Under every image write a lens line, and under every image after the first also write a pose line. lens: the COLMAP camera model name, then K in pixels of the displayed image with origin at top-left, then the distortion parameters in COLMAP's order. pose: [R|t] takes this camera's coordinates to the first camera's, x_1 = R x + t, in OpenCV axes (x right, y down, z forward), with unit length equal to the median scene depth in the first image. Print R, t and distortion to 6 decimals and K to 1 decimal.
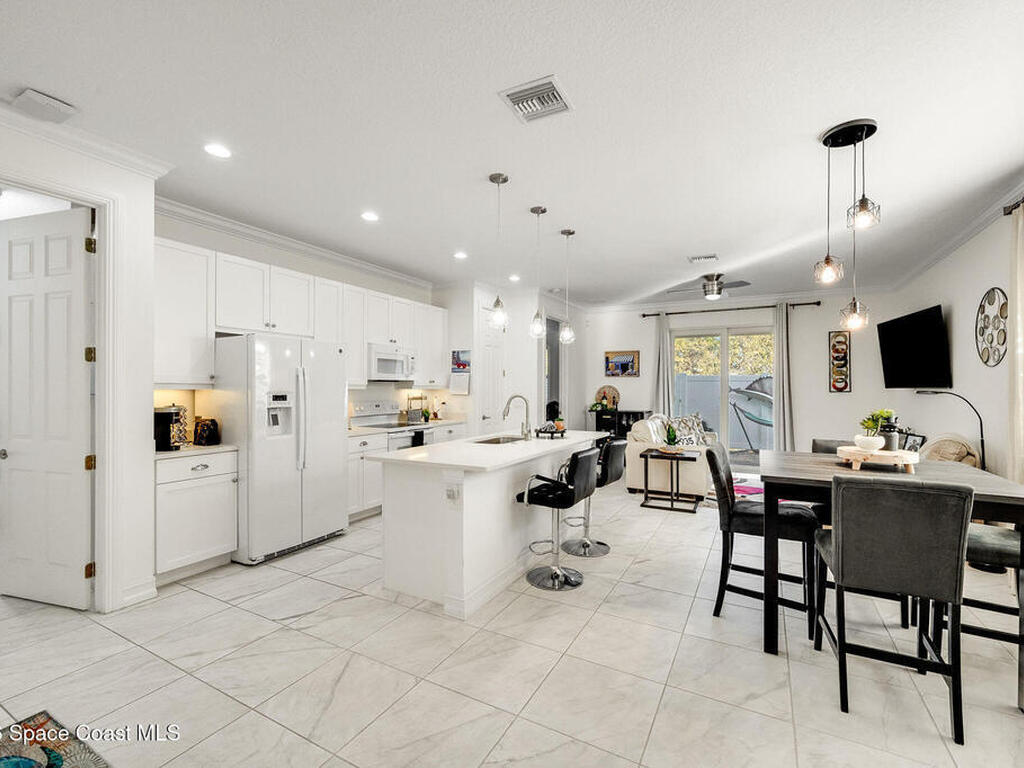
lens RADIAL K [[455.7, 0, 515.1], [0, 455.7, 389.7], [0, 0, 1]] dist [0.001900, -0.000109]
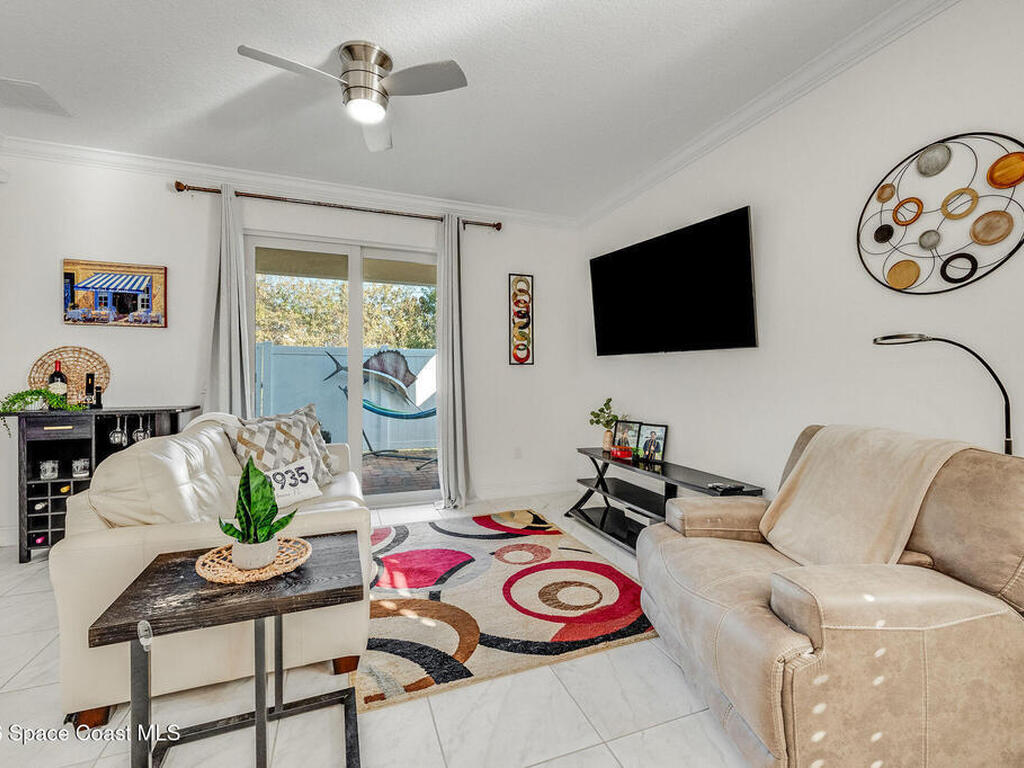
lens RADIAL K [[459.5, 0, 513.0], [0, 459.5, 375.6], [0, 0, 1]] dist [0.000297, -0.000174]
pose [[0.653429, -0.001028, 0.756988, 0.248313], [0.003795, 0.999991, -0.001918, 0.029777], [-0.756979, 0.004126, 0.653427, 0.741445]]
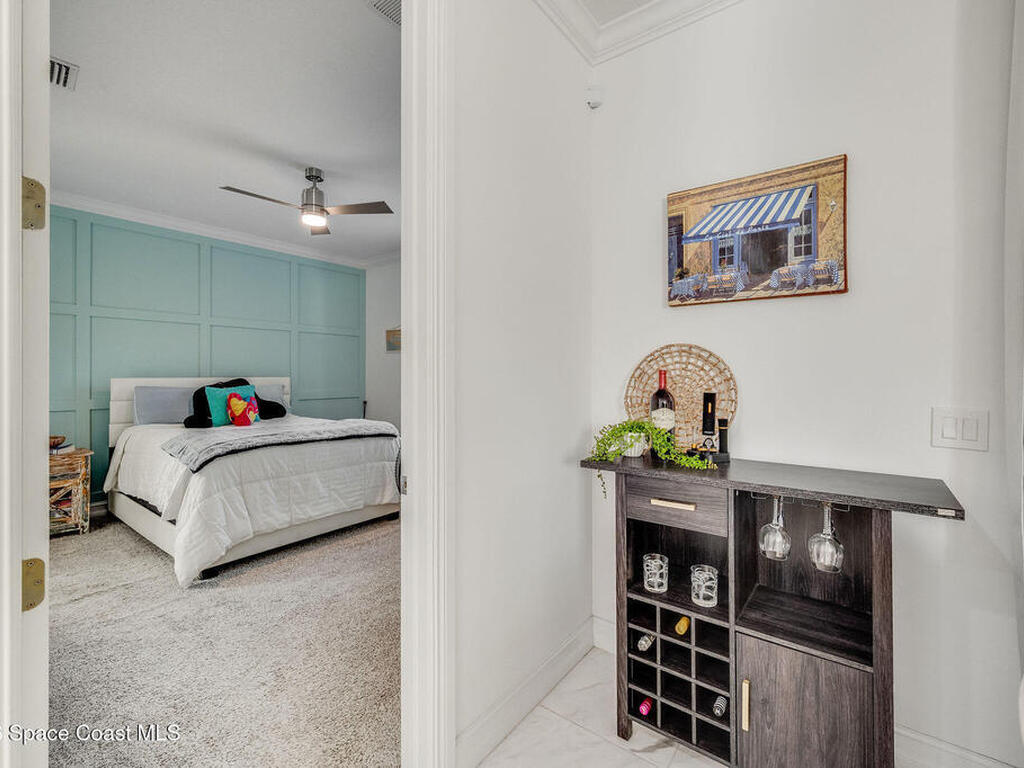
lens RADIAL K [[461.2, 0, 516.1], [0, 461.2, 371.2], [0, 0, 1]] dist [-0.001660, -0.000302]
pose [[0.988645, -0.001746, -0.150258, 0.258283], [0.000457, 0.999963, -0.008608, 0.010088], [0.150268, 0.008442, 0.988609, 1.247366]]
